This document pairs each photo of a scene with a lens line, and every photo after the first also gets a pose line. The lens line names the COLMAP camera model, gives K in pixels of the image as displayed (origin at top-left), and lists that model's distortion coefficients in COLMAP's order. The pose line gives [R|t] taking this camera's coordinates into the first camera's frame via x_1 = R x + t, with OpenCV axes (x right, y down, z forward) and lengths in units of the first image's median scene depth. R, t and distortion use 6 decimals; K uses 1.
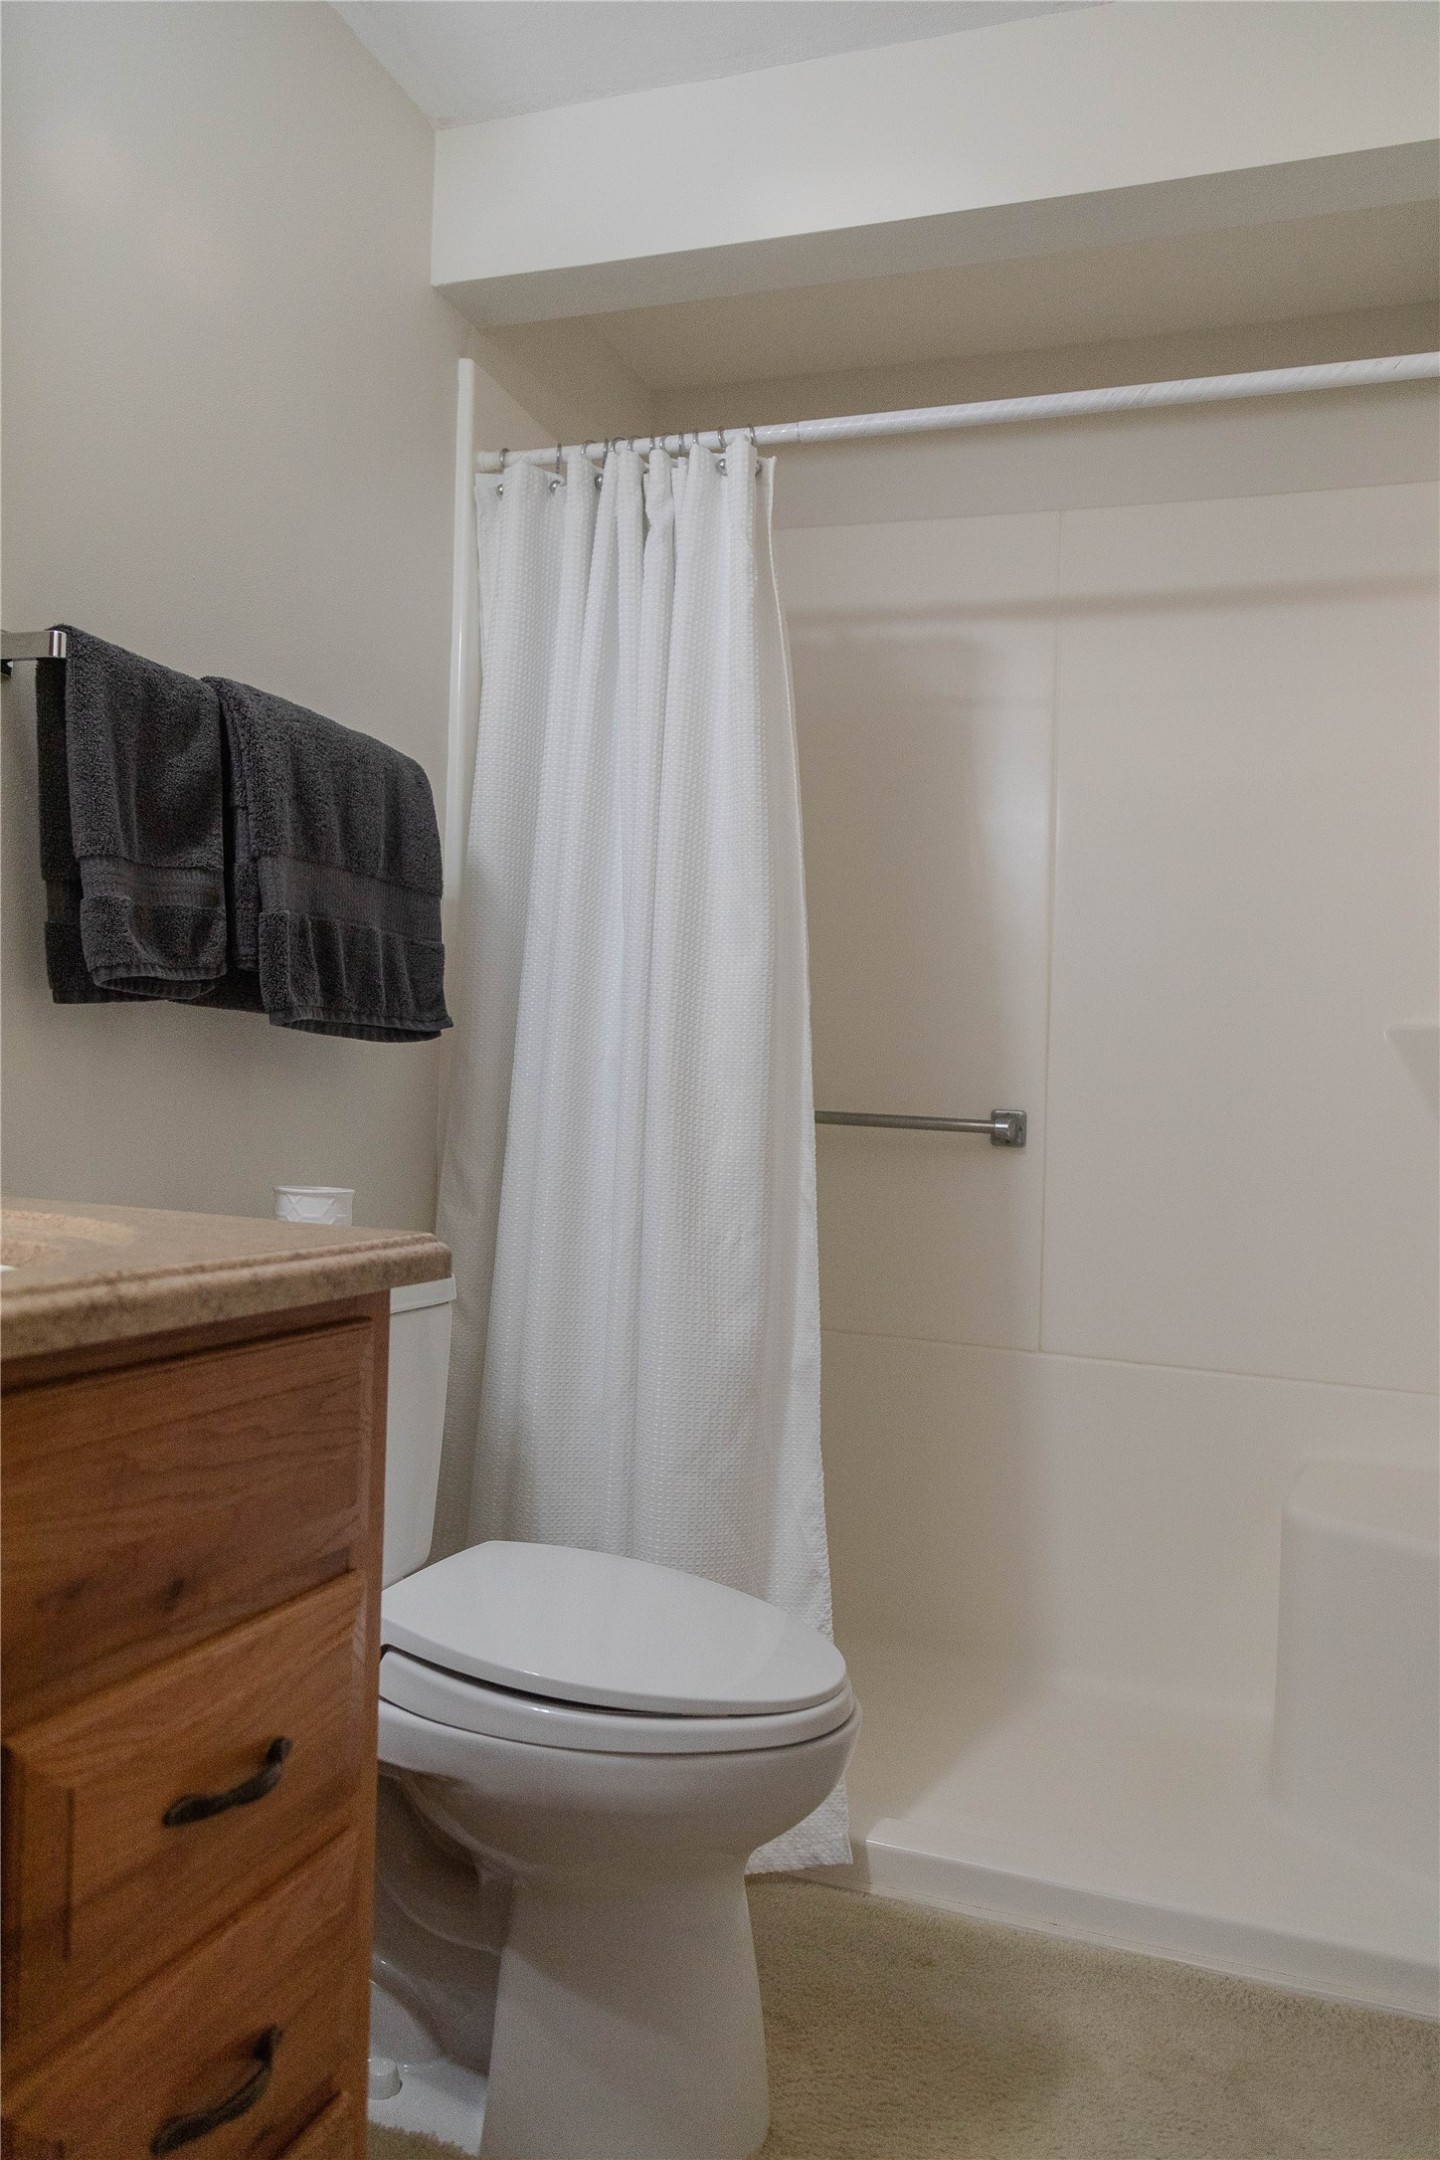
lens RADIAL K [[1517.9, 0, 720.0], [0, 1517.9, 1080.0], [0, 0, 1]] dist [0.011666, -0.002444]
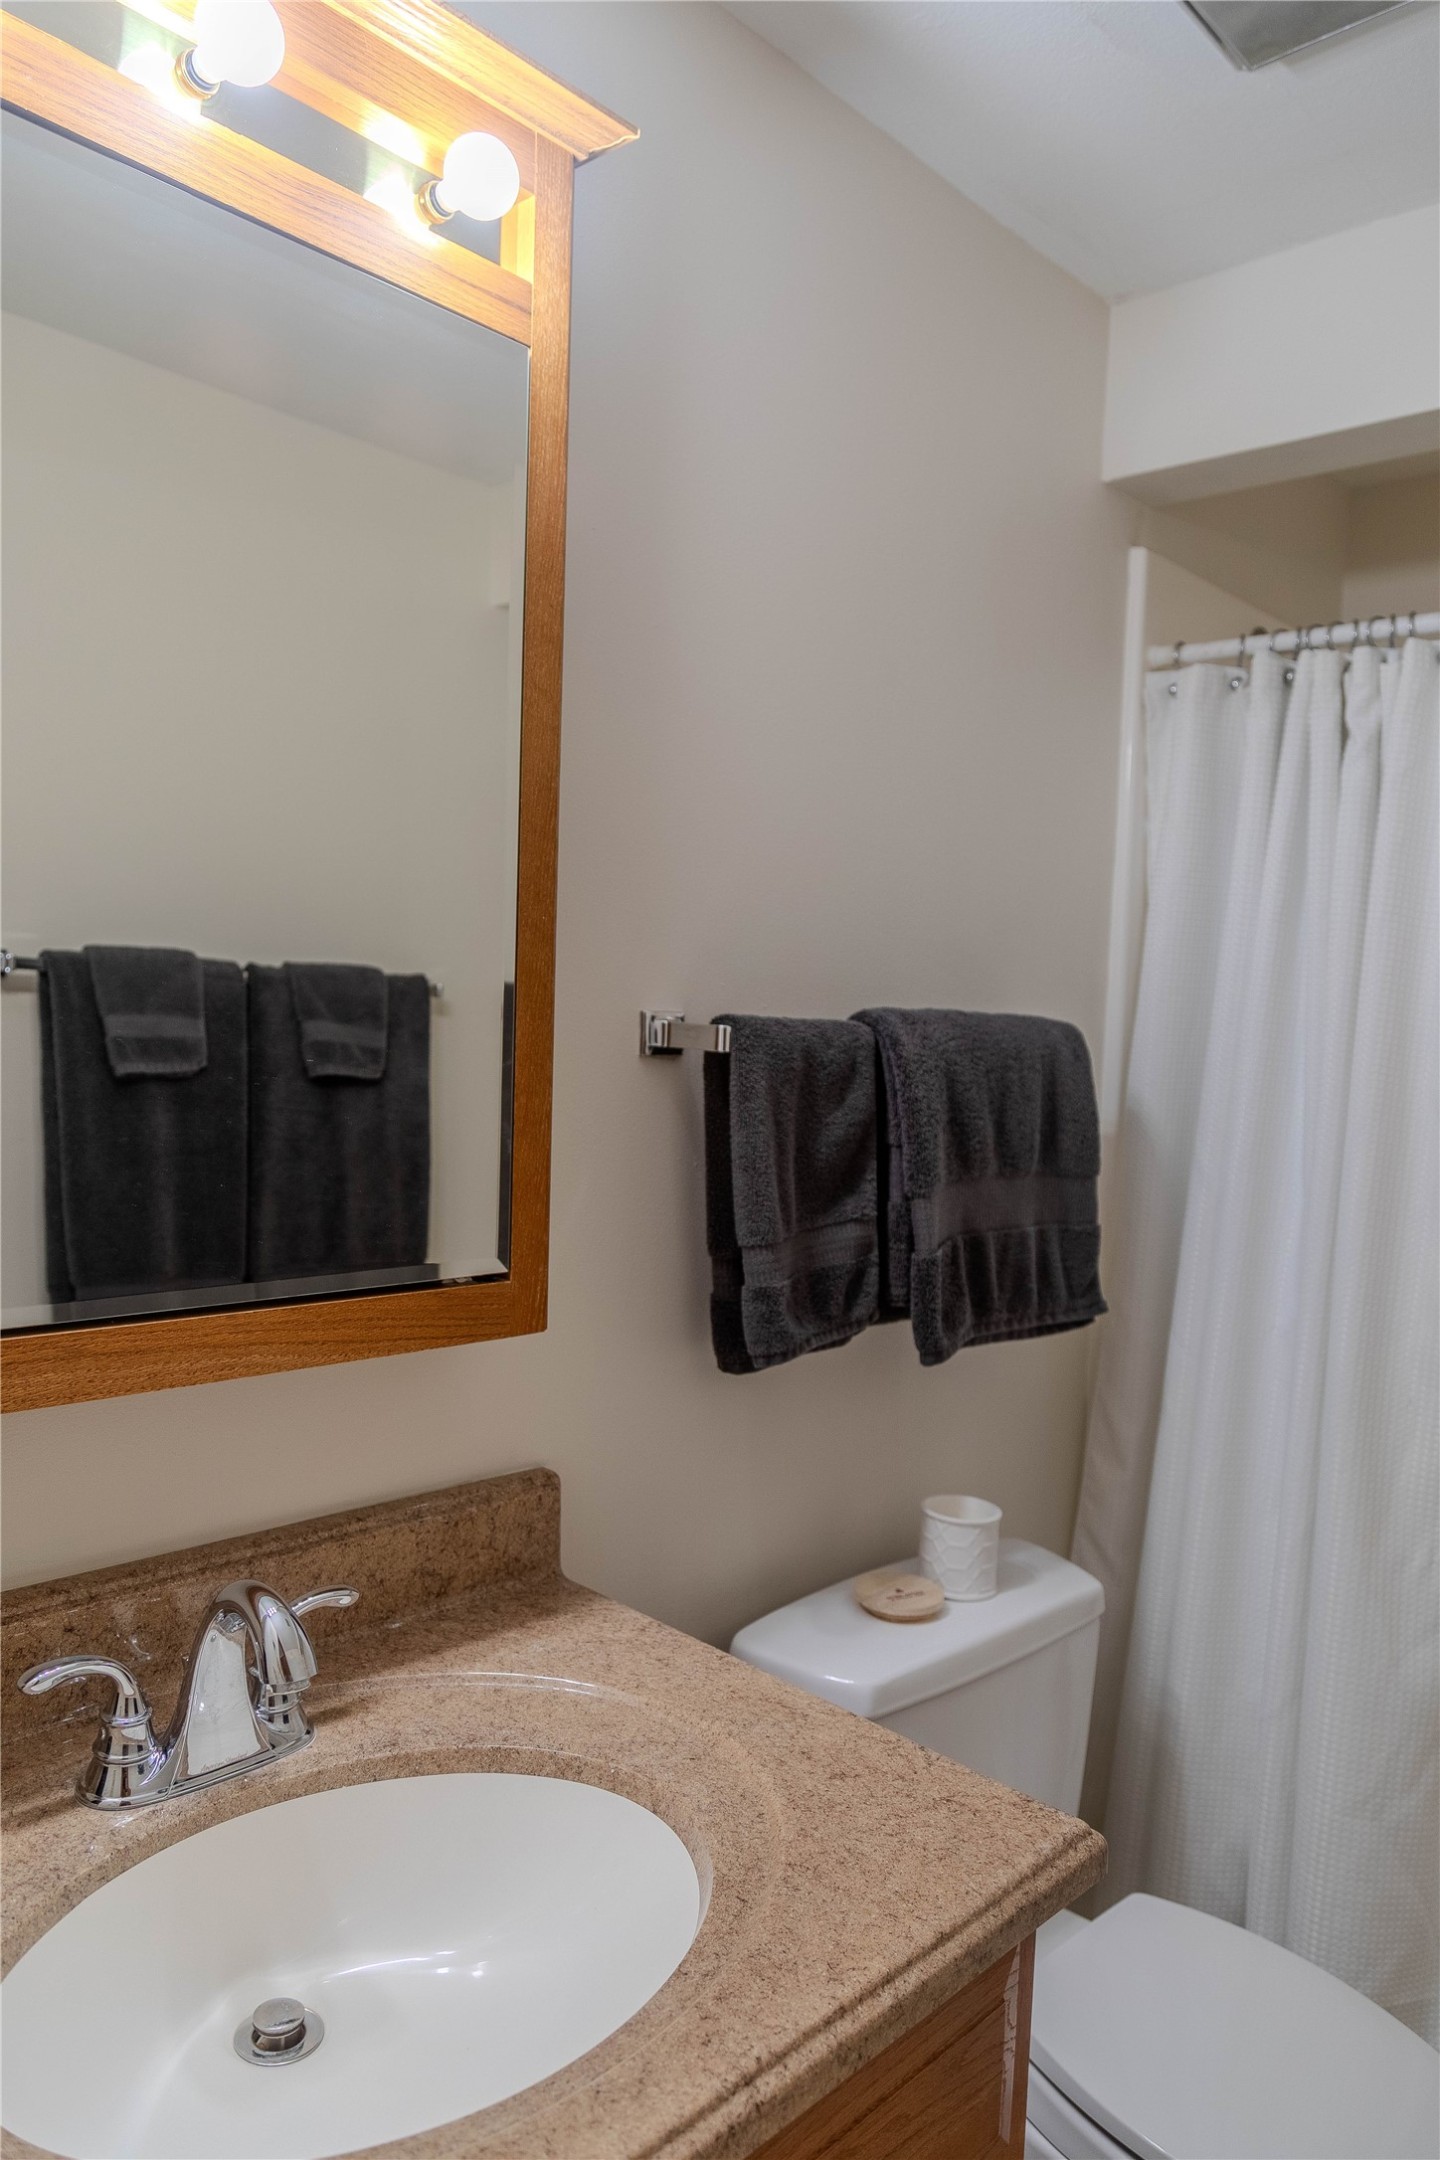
lens RADIAL K [[1436.7, 0, 720.0], [0, 1436.7, 1080.0], [0, 0, 1]] dist [-0.014754, 0.000496]
pose [[0.909746, 0.035537, -0.413642, -0.034055], [-0.004458, 0.997109, 0.075858, -0.272782], [0.415142, -0.067167, 0.907274, 0.108737]]
